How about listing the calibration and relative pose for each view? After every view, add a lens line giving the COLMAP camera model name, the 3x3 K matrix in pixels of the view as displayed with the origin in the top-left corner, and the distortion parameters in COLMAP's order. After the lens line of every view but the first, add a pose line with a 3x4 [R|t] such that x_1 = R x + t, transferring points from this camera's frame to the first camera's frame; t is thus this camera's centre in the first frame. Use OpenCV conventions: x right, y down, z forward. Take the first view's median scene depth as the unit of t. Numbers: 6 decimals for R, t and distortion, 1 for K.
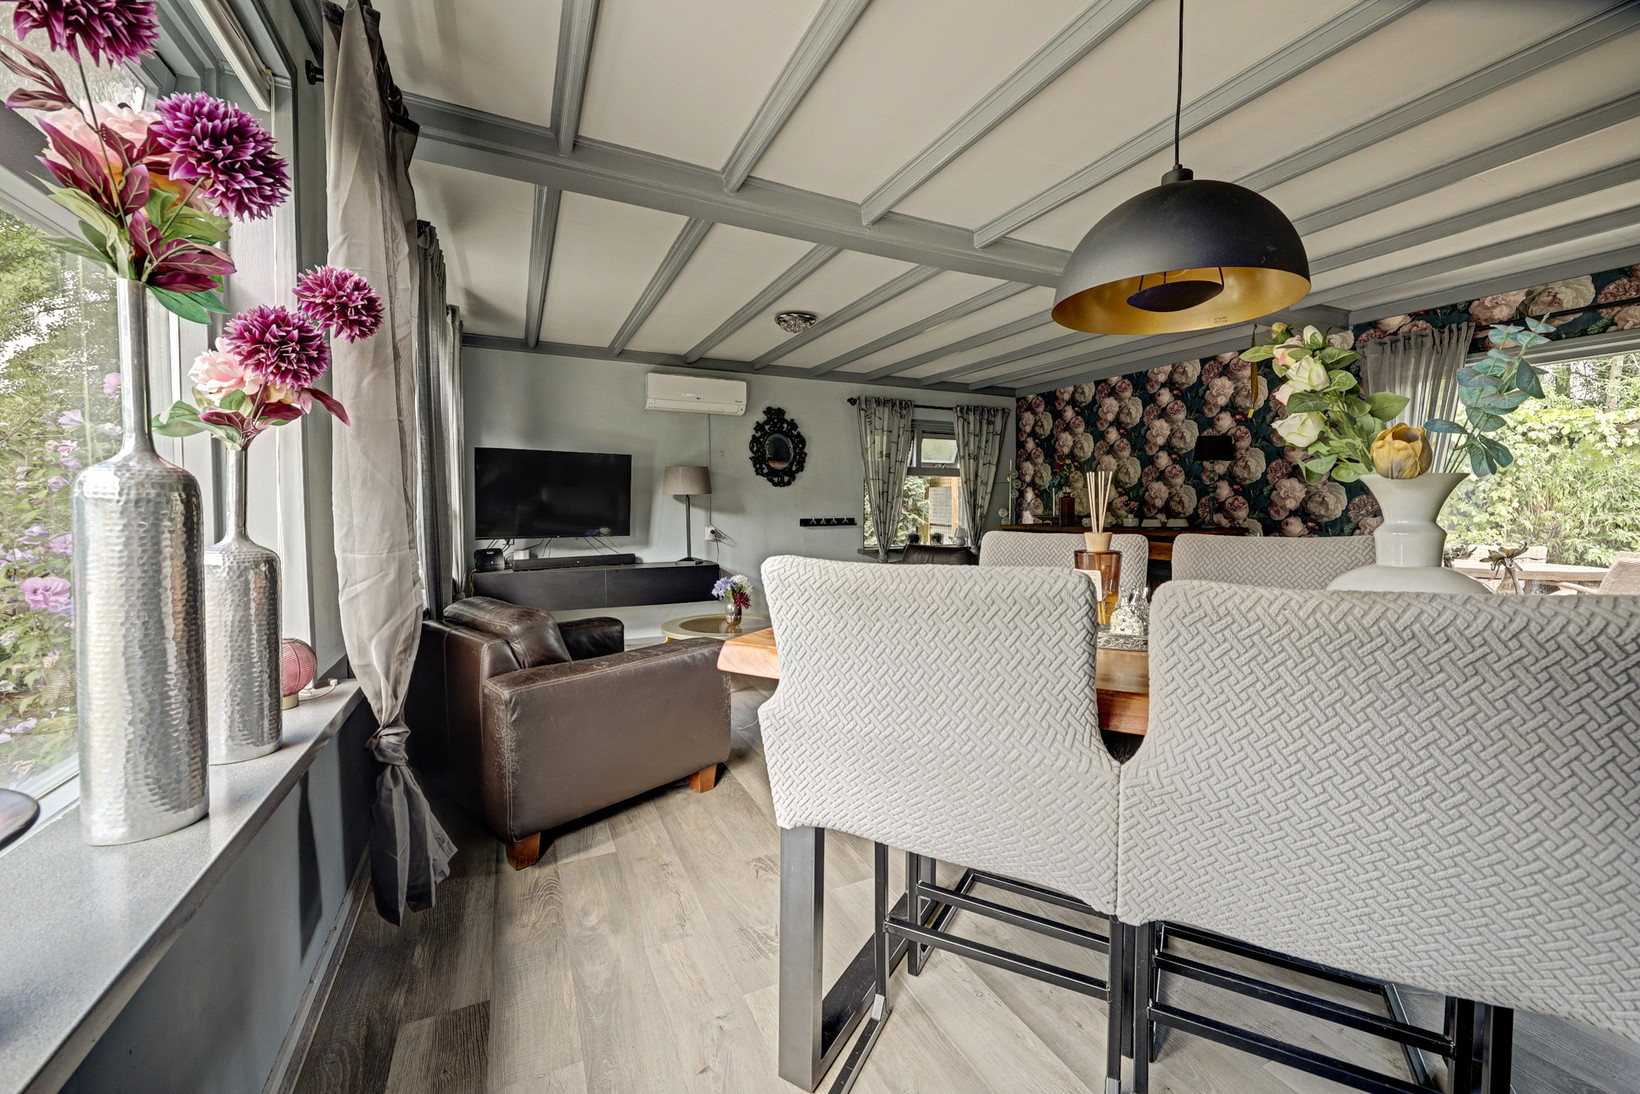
lens RADIAL K [[620.6, 0, 819.4], [0, 620.6, 536.0], [0, 0, 1]] dist [0.002178, -0.000922]
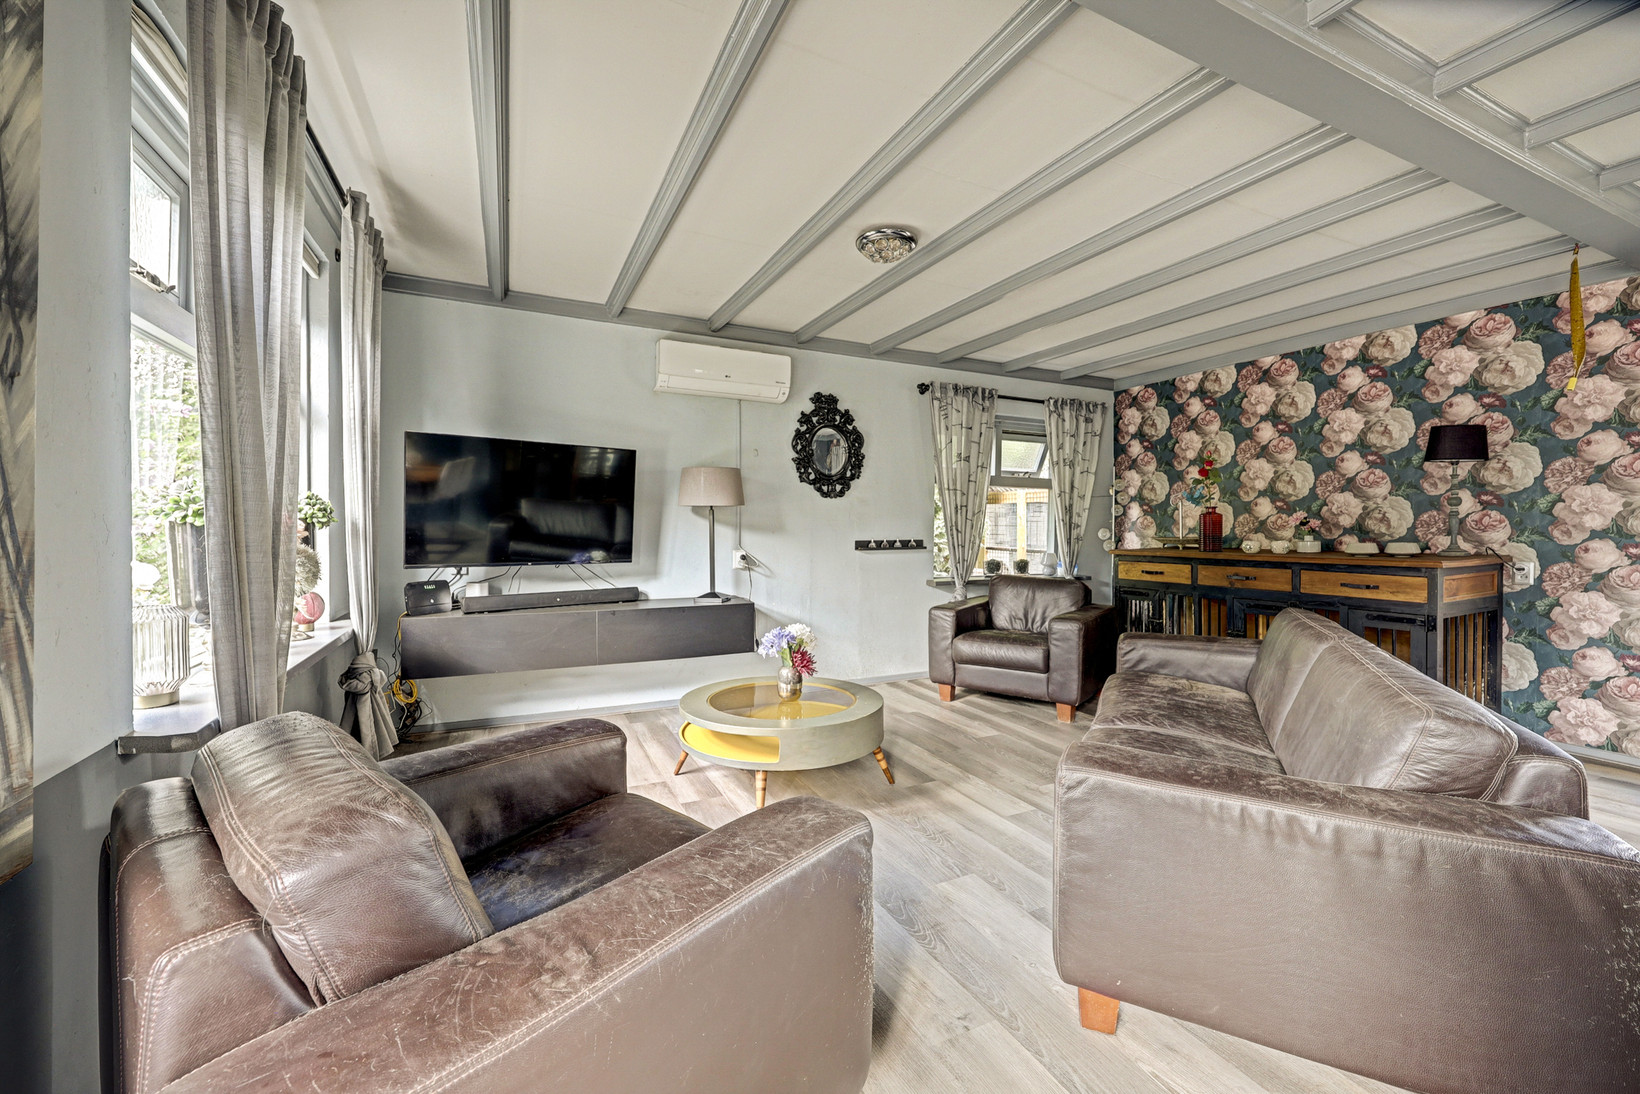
lens RADIAL K [[620.6, 0, 821.5], [0, 620.6, 541.1], [0, 0, 1]] dist [0.002178, -0.000922]
pose [[0.999946, 0.004199, 0.009465, -0.084101], [-0.003920, 0.999564, -0.029268, -0.004835], [-0.009584, 0.029230, 0.999527, 0.252436]]
